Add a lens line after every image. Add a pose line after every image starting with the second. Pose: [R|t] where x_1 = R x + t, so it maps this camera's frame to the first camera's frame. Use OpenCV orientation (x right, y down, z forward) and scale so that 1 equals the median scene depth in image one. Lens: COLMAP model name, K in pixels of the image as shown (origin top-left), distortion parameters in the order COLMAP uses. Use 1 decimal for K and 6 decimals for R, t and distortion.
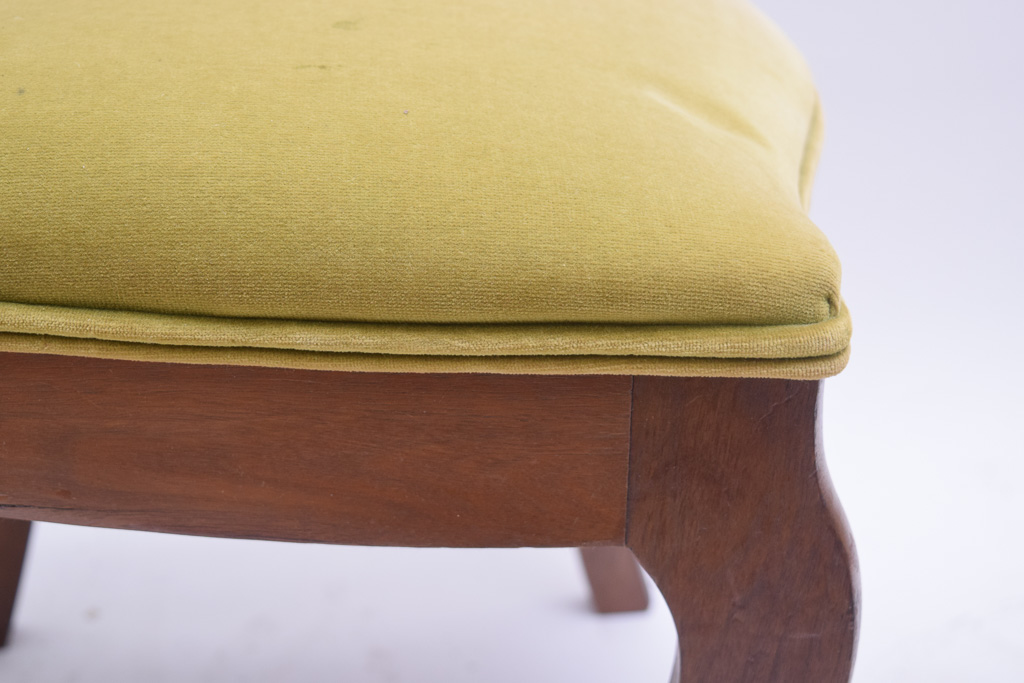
lens RADIAL K [[1680.2, 0, 513.2], [0, 1680.2, 338.9], [0, 0, 1]] dist [-0.004351, 0.000000]
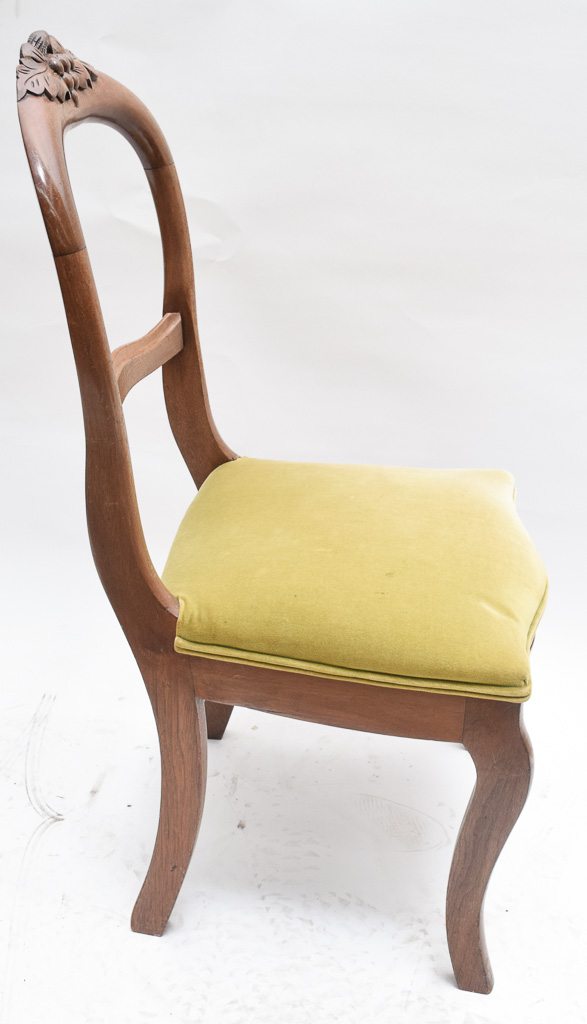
lens RADIAL K [[1247.9, 0, 289.9], [0, 1247.9, 514.3], [0, 0, 1]] dist [0.019712, 0.000000]
pose [[0.988557, 0.077441, -0.129451, 0.015679], [-0.075552, 0.996952, 0.019445, -0.364401], [0.130563, -0.009442, 0.991395, -1.551668]]
